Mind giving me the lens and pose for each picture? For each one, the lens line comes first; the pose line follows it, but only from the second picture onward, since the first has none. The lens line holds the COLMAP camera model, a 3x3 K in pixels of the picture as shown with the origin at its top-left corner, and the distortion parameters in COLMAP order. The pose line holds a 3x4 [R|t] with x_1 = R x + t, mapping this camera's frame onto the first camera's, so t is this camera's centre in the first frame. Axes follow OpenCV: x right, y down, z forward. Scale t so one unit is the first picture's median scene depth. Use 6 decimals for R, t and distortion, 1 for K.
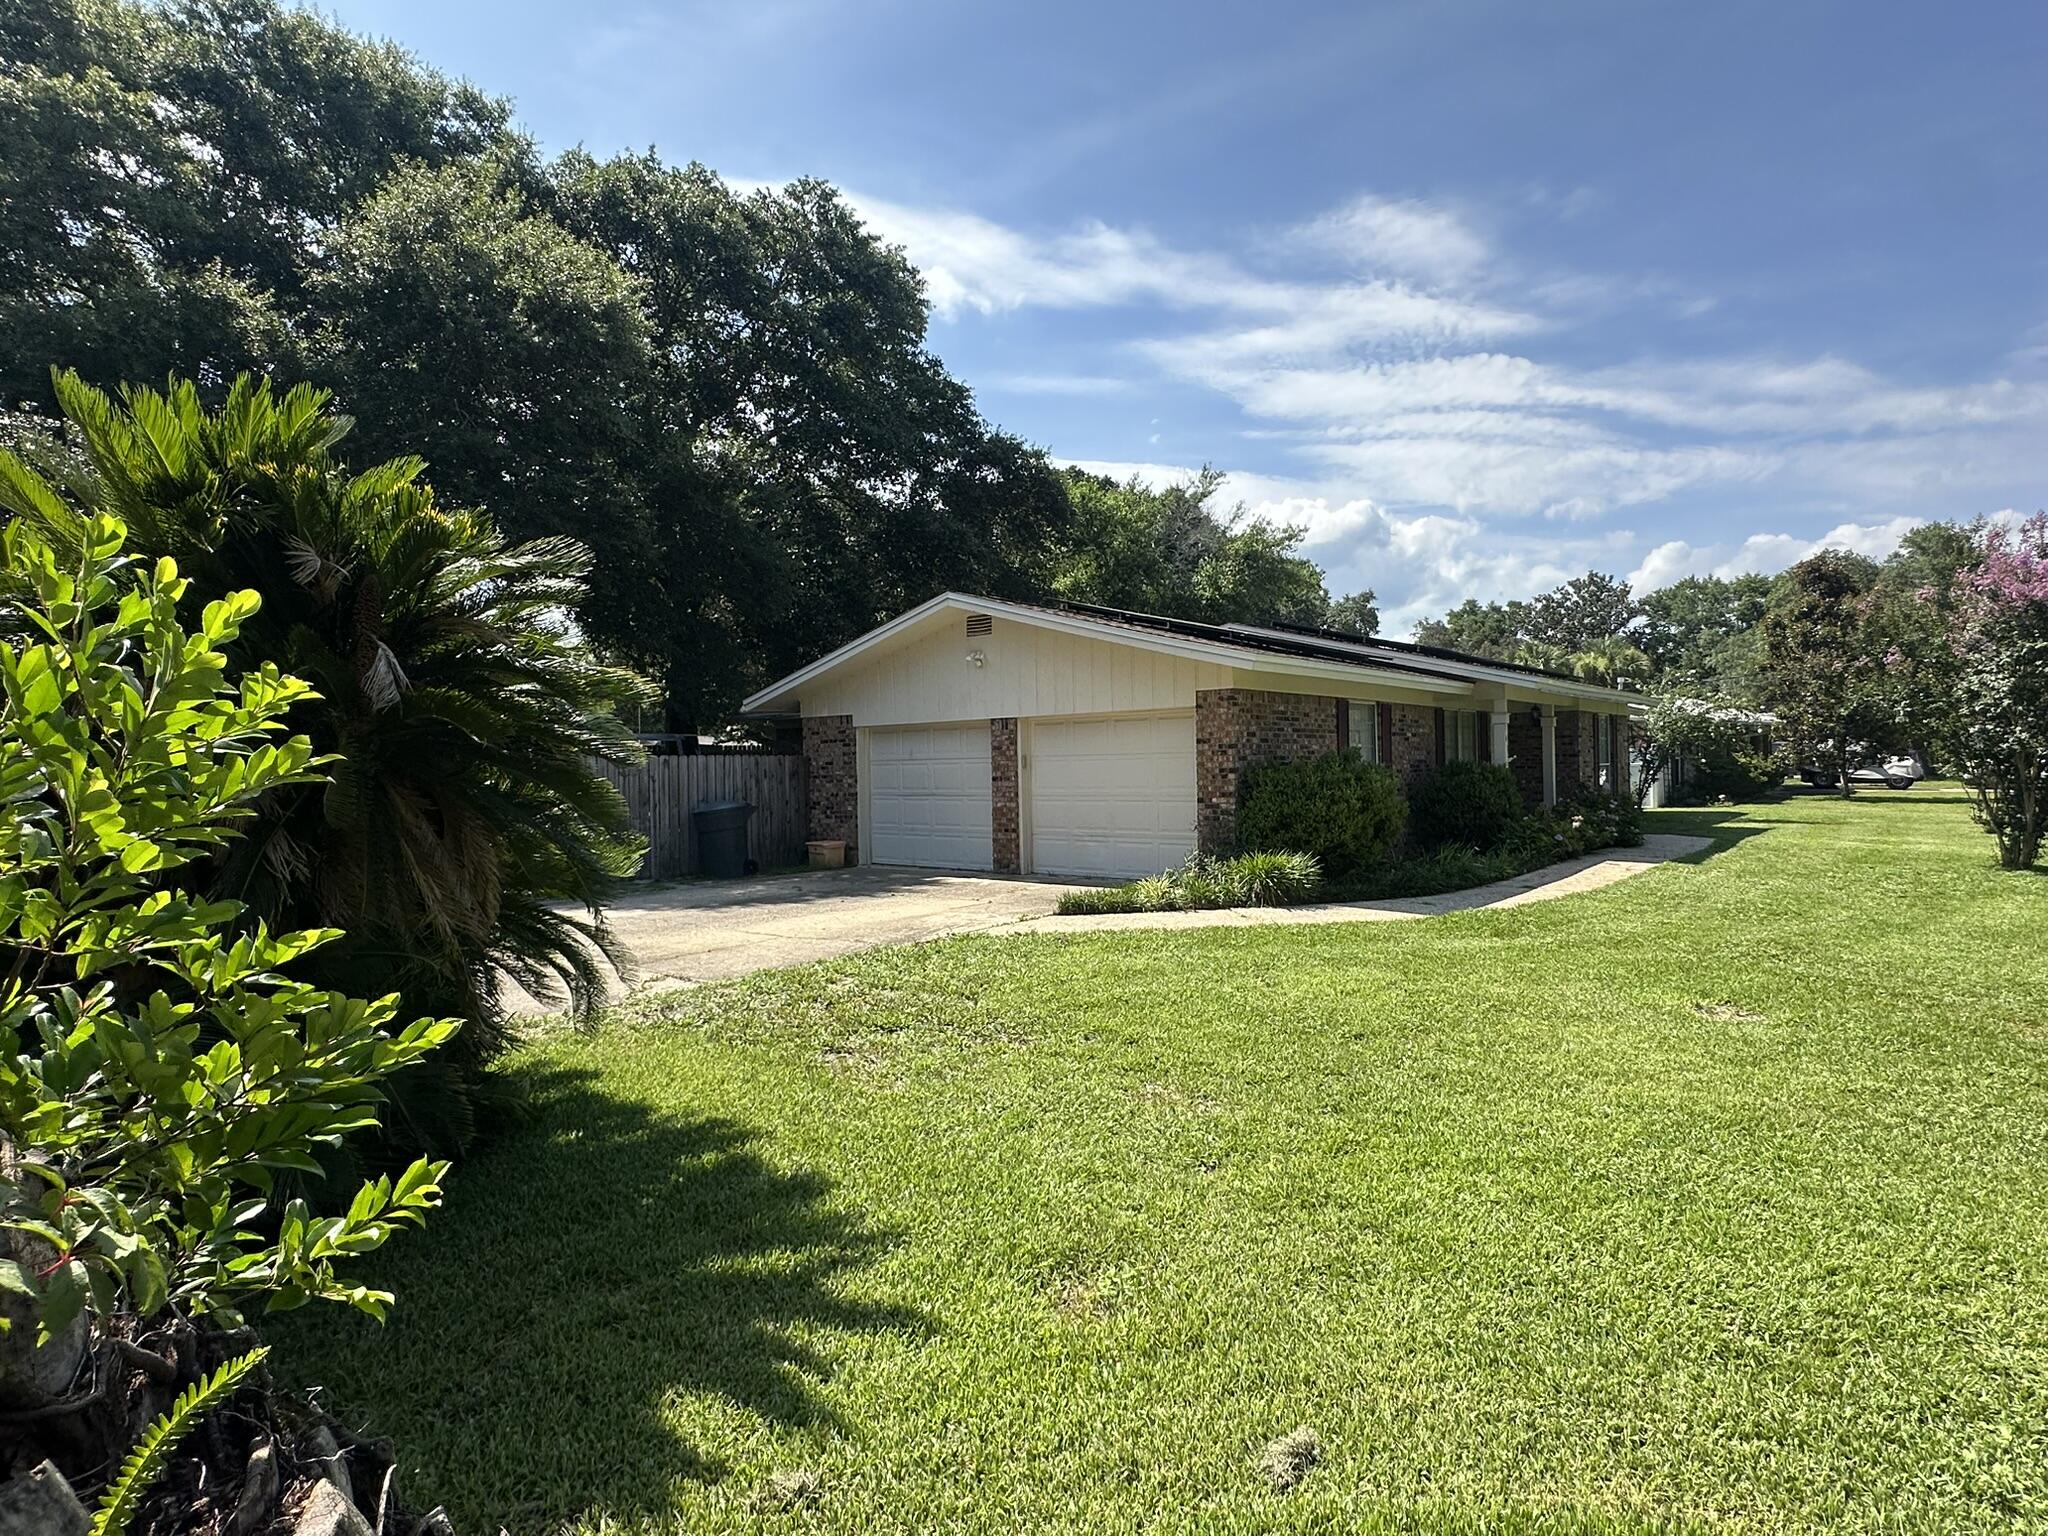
lens RADIAL K [[1086.9, 0, 1018.1], [0, 1086.9, 787.6], [0, 0, 1]] dist [-0.006907, 0.001043]
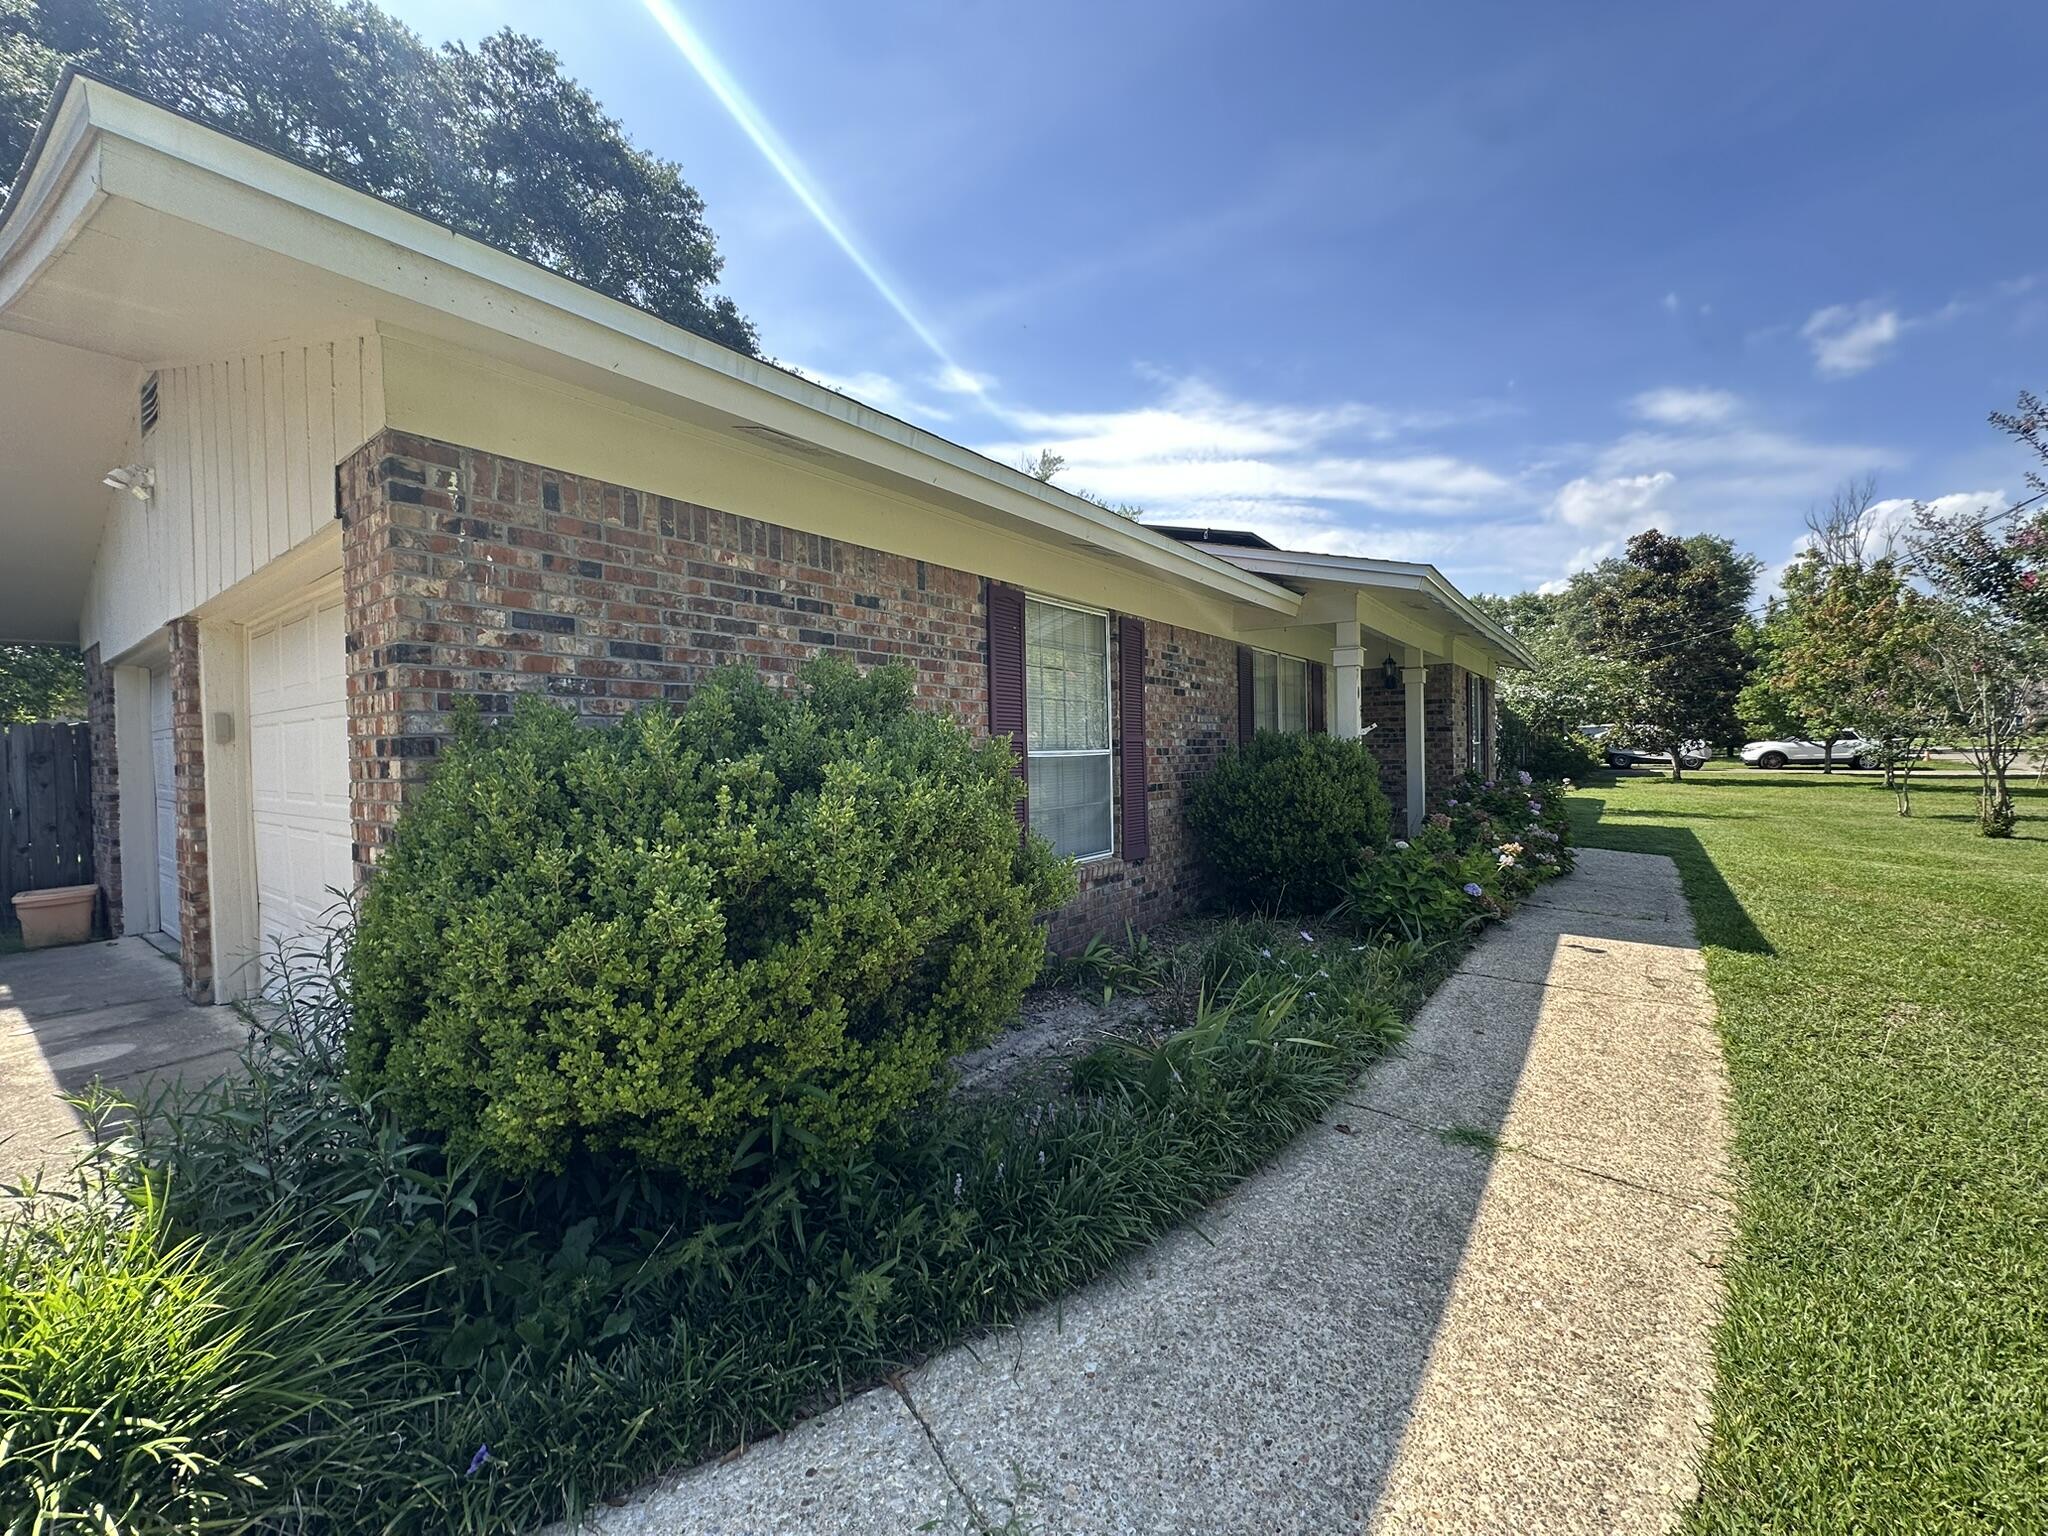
lens RADIAL K [[823.7, 0, 1021.2], [0, 823.7, 767.4], [0, 0, 1]] dist [-0.003294, 0.001188]
pose [[0.997899, -0.003768, 0.064679, 0.247493], [0.003805, 0.999993, -0.000445, -0.007503], [-0.064676, 0.000690, 0.997906, 0.584177]]
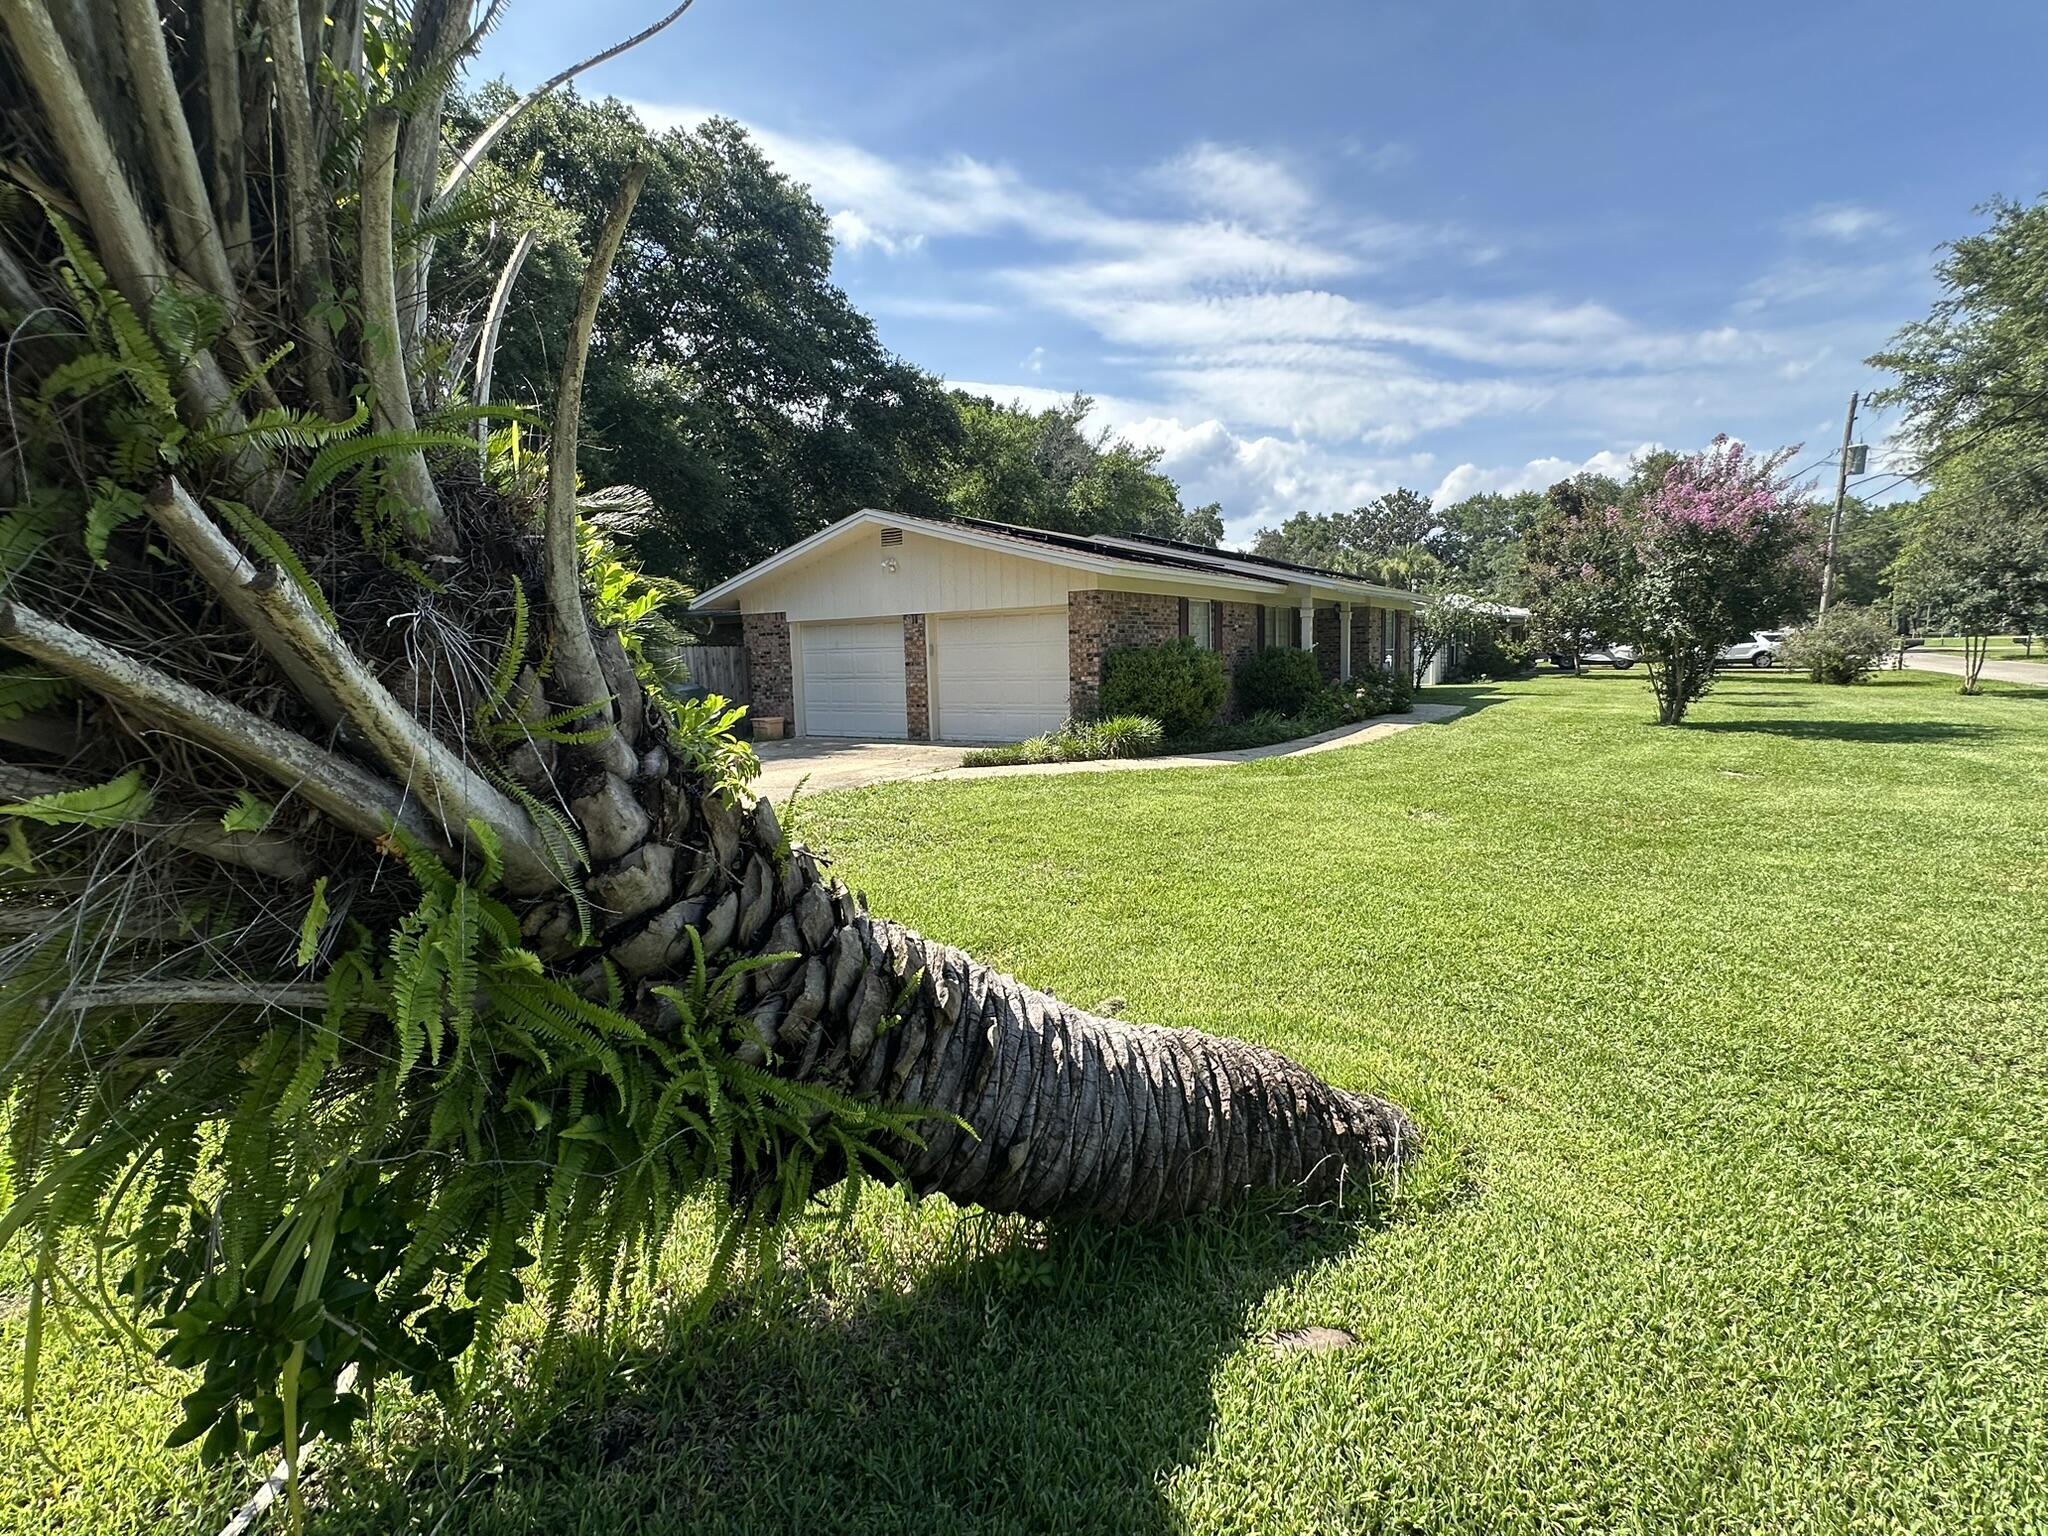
lens RADIAL K [[950.3, 0, 1016.6], [0, 950.3, 774.8], [0, 0, 1]] dist [-0.009509, 0.002380]
pose [[0.994498, -0.021001, 0.102630, -0.010148], [0.010314, 0.994569, 0.103567, 0.005875], [-0.104247, -0.101939, 0.989313, -0.079868]]
